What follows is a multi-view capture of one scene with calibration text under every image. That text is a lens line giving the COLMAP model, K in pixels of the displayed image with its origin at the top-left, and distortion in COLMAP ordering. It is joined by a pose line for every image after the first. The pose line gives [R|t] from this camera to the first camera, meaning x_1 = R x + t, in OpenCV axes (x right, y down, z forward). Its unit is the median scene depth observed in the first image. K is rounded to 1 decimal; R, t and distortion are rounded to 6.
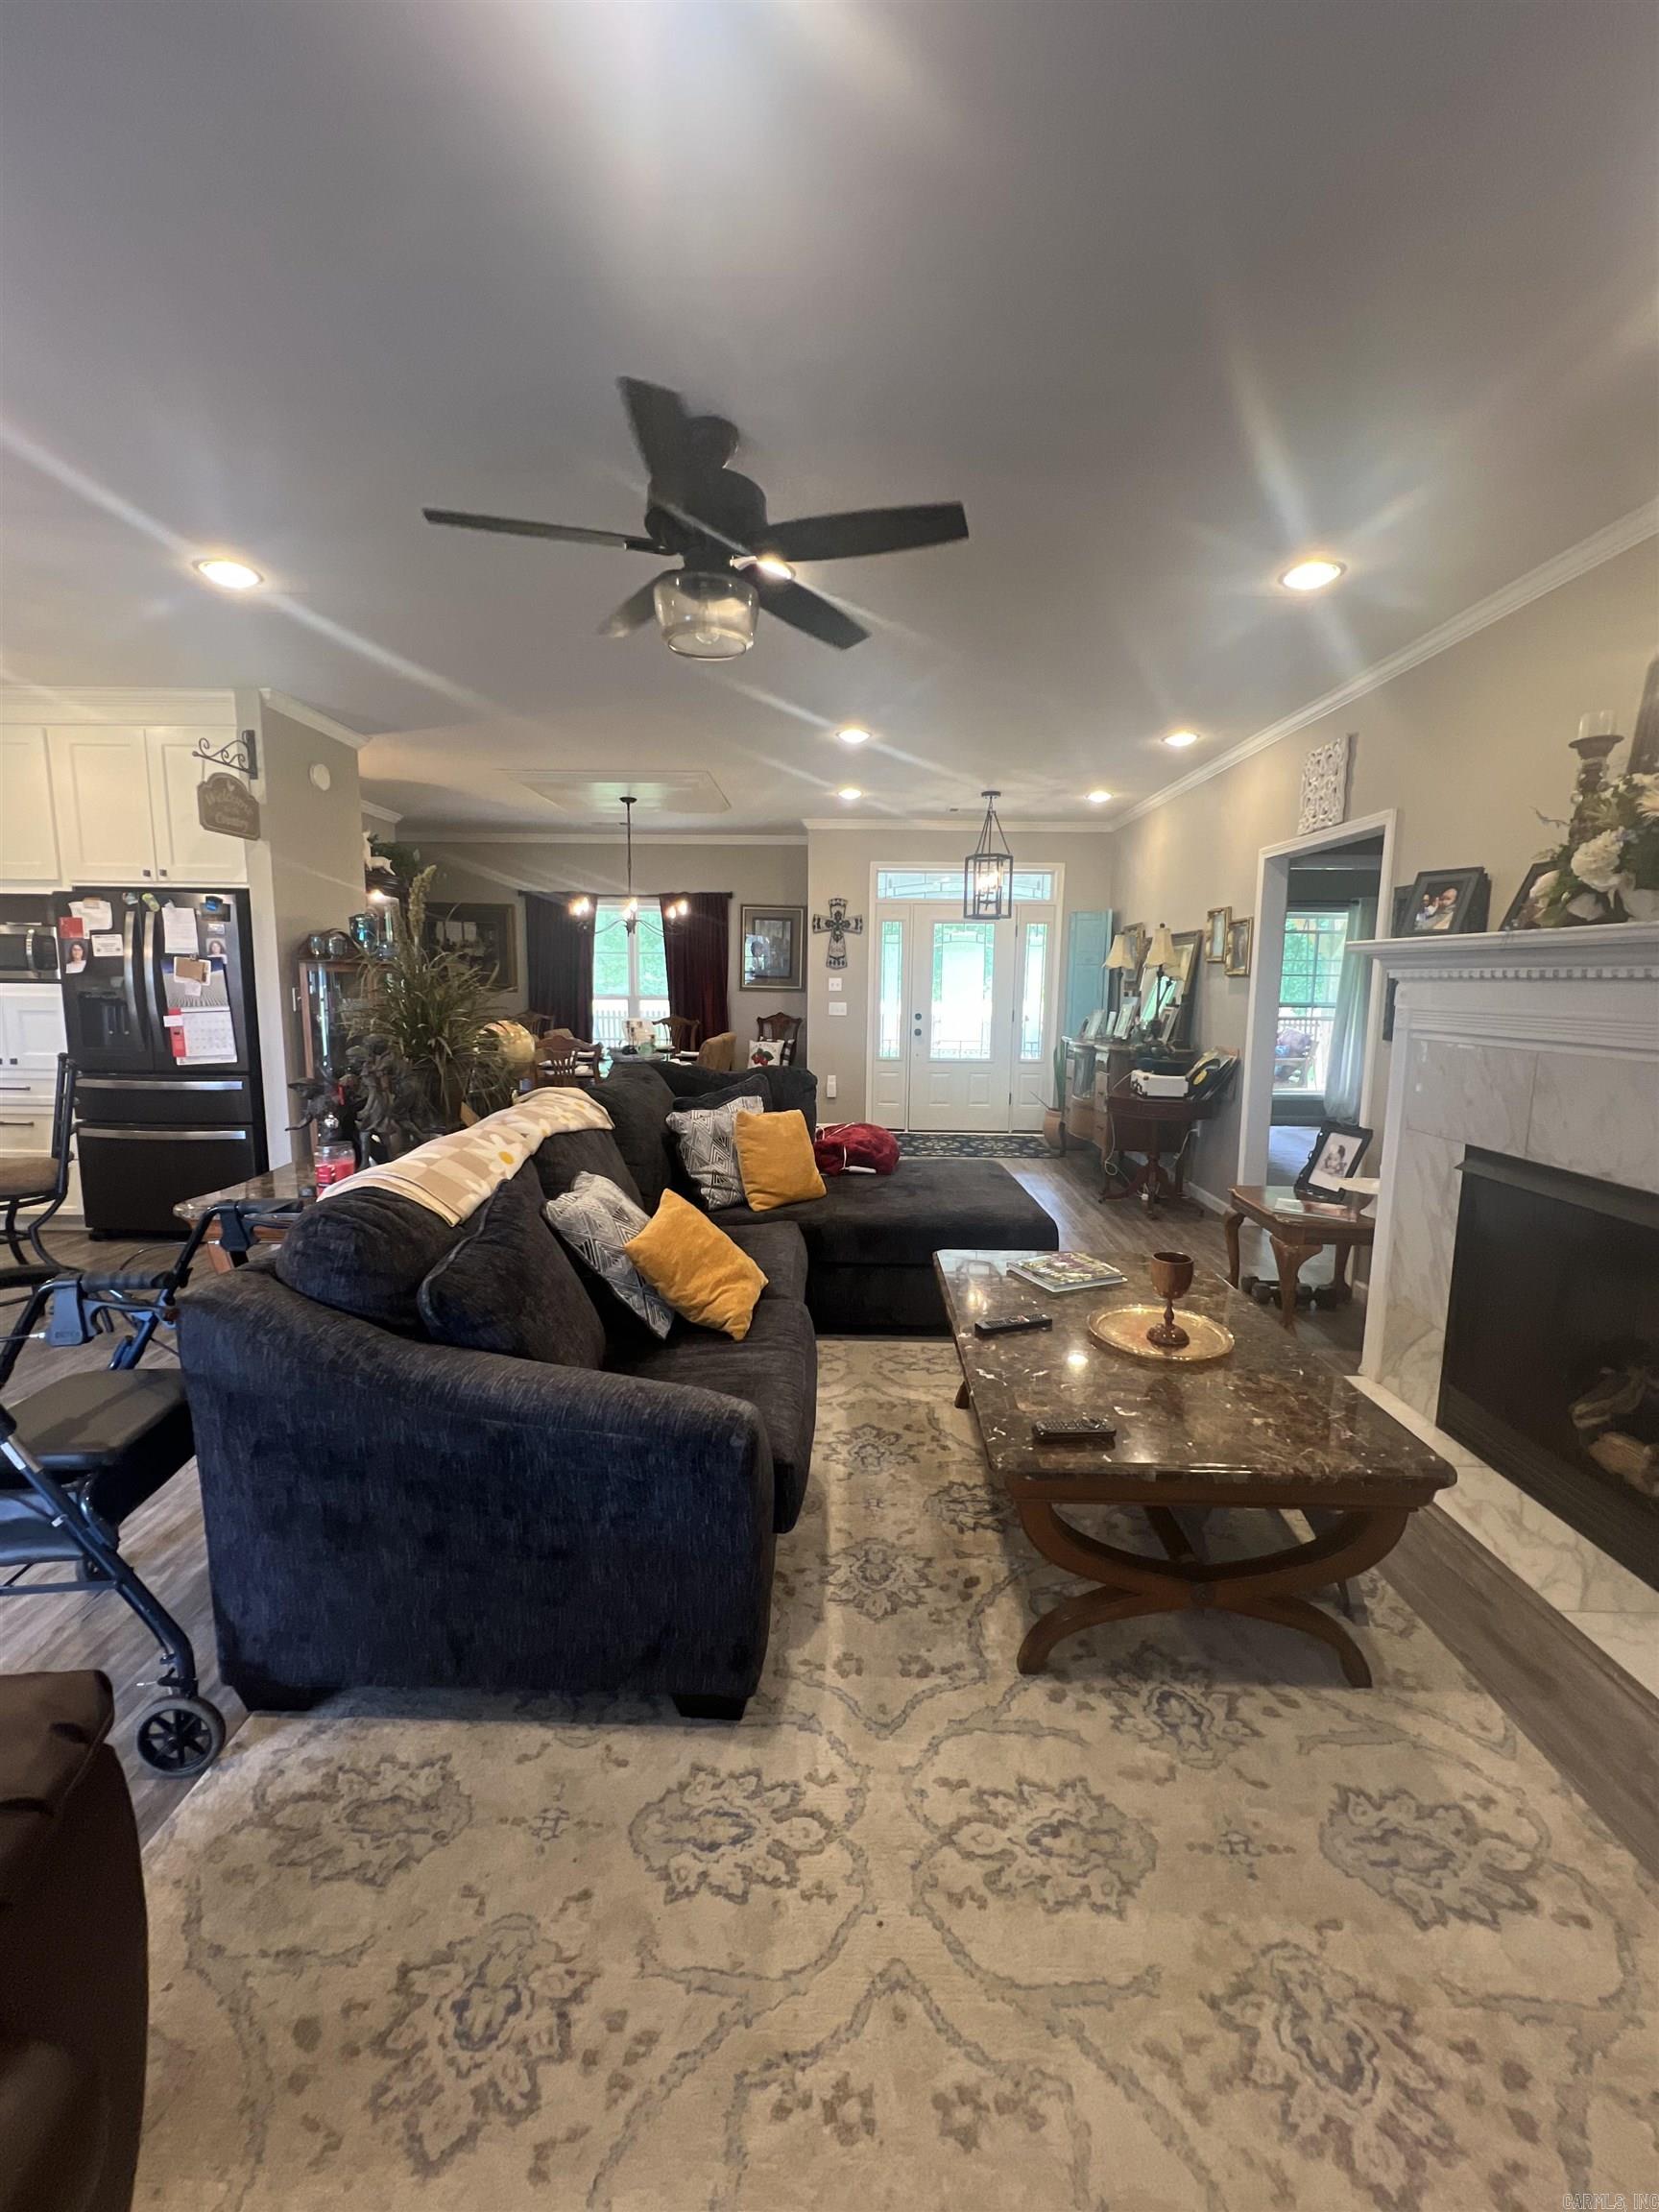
lens RADIAL K [[887.0, 0, 822.4], [0, 887.0, 1099.1], [0, 0, 1]] dist [-0.001605, -0.000164]
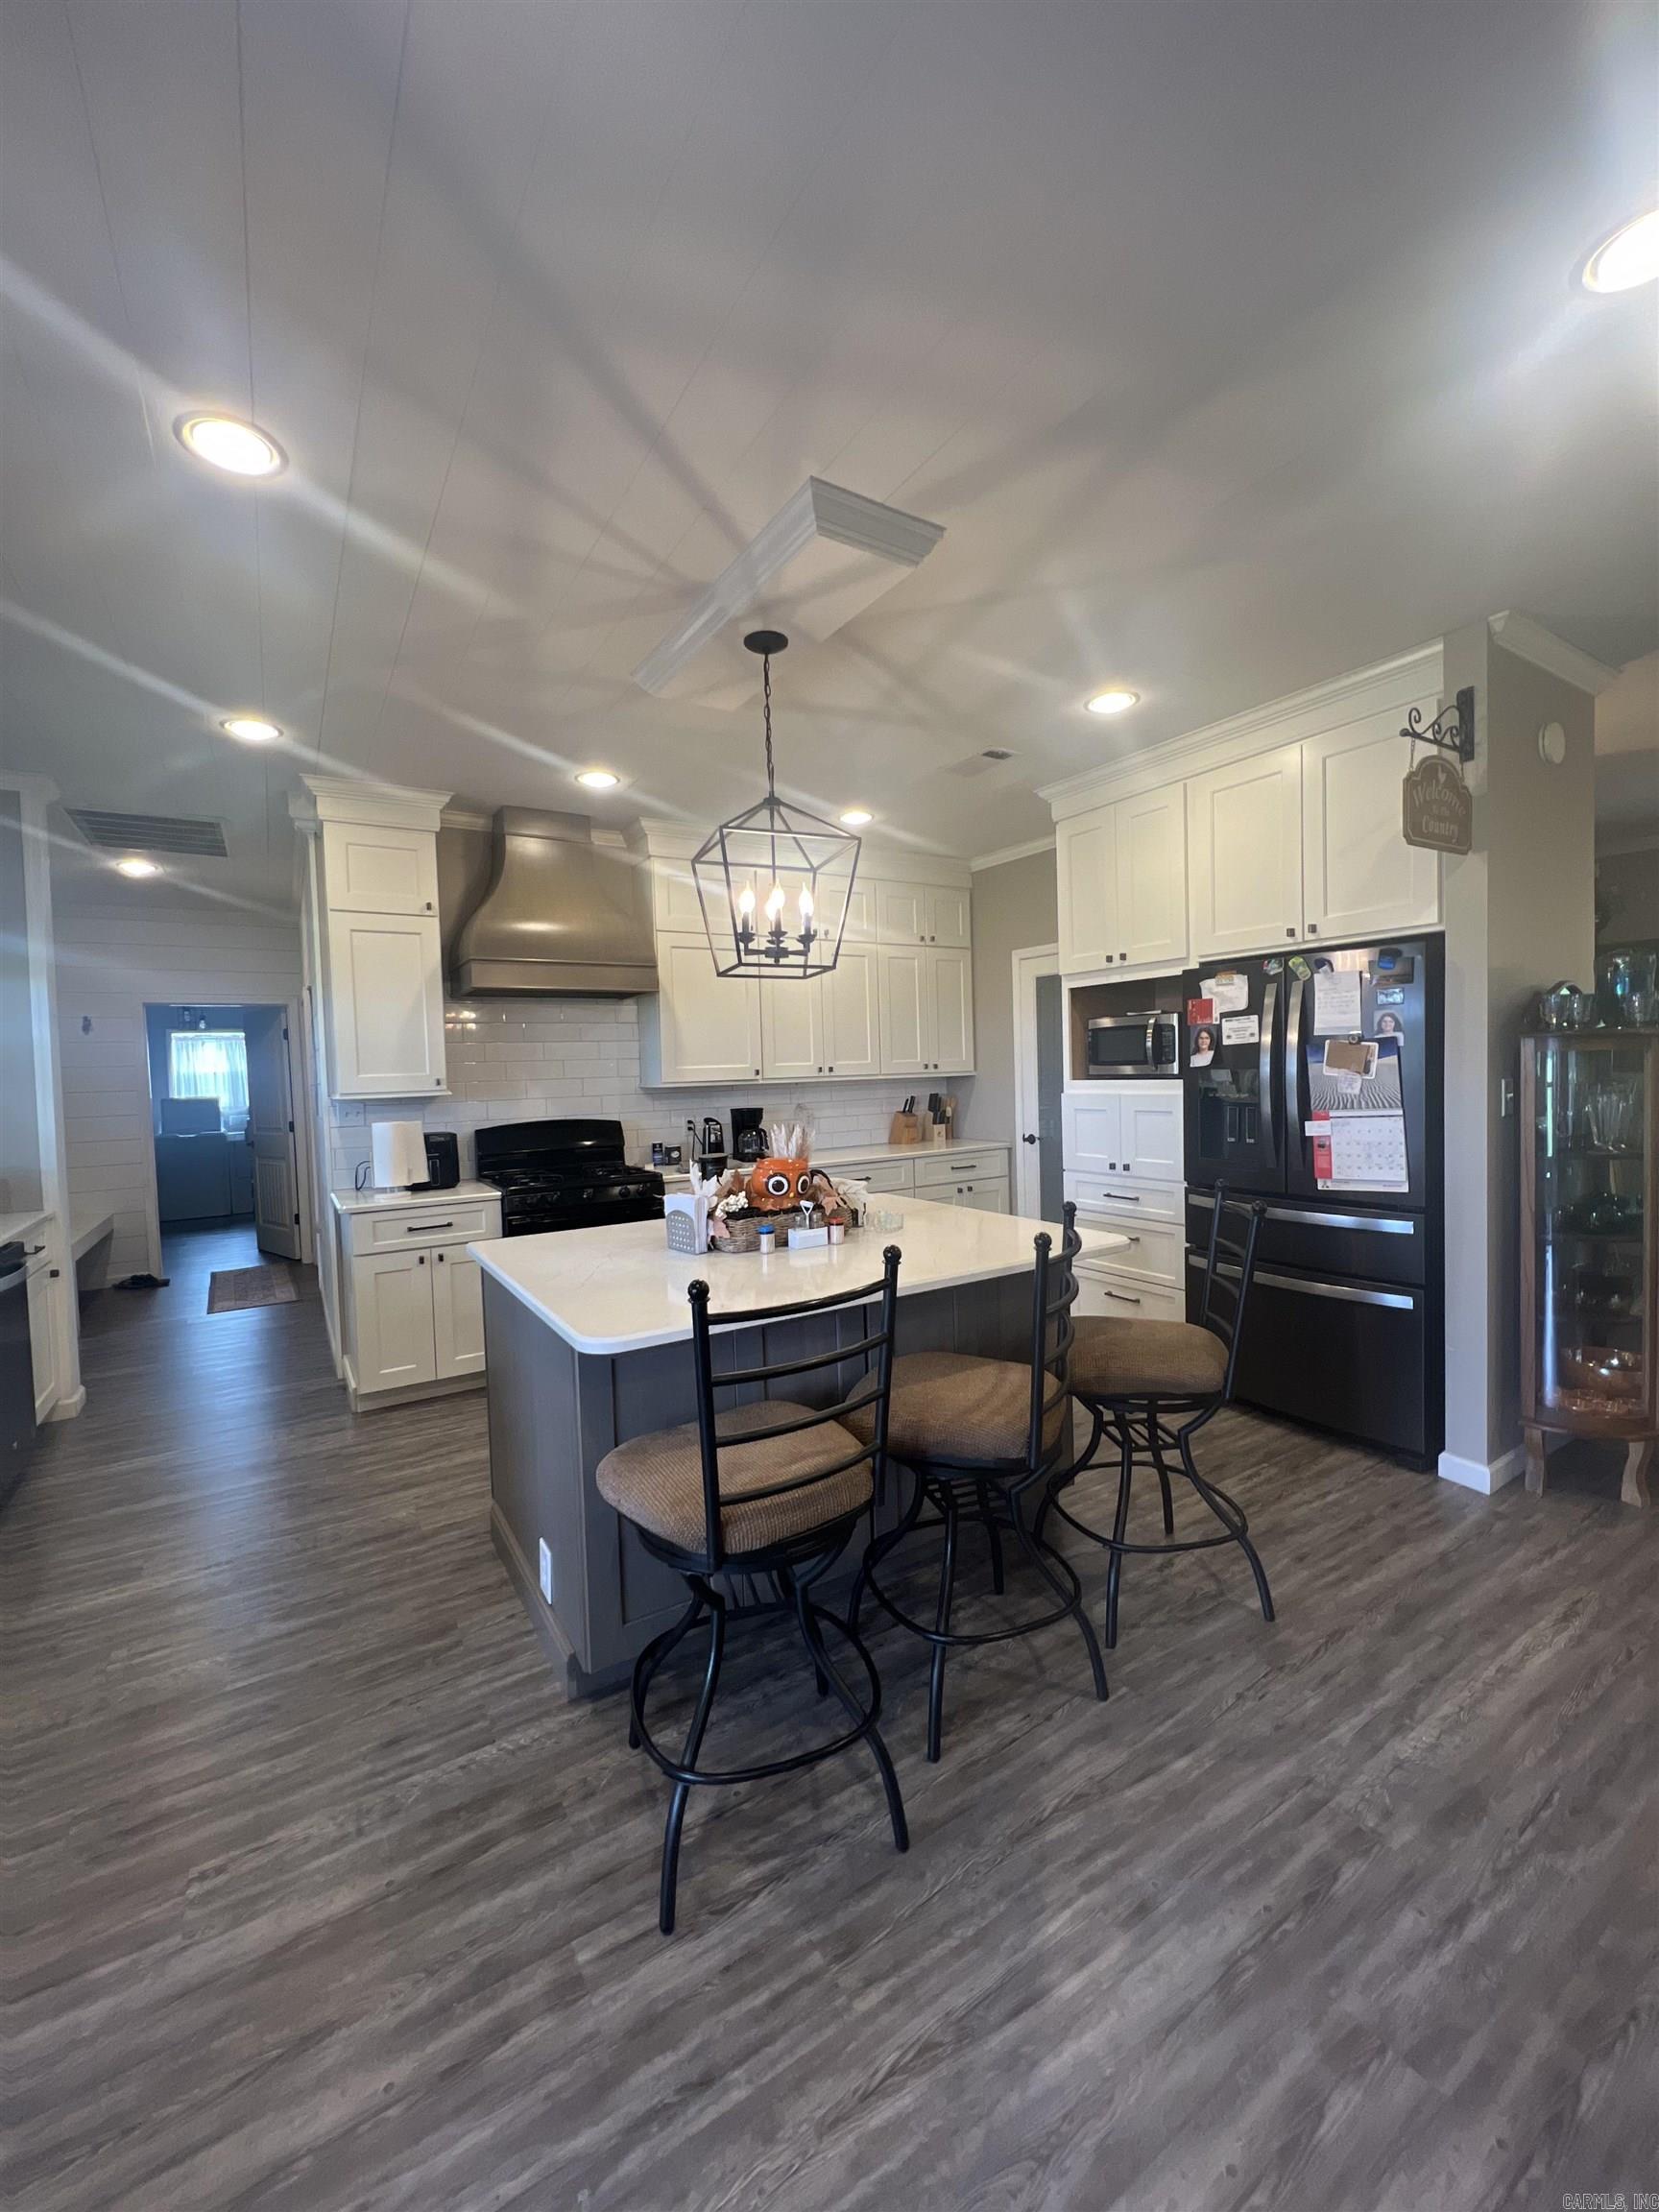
lens RADIAL K [[887.0, 0, 827.3], [0, 887.0, 1104.0], [0, 0, 1]] dist [-0.001605, -0.000164]
pose [[0.543453, 0.005623, -0.839421, -0.343942], [-0.074961, 0.996308, -0.041857, -0.047856], [0.836086, 0.085671, 0.541868, 0.273144]]
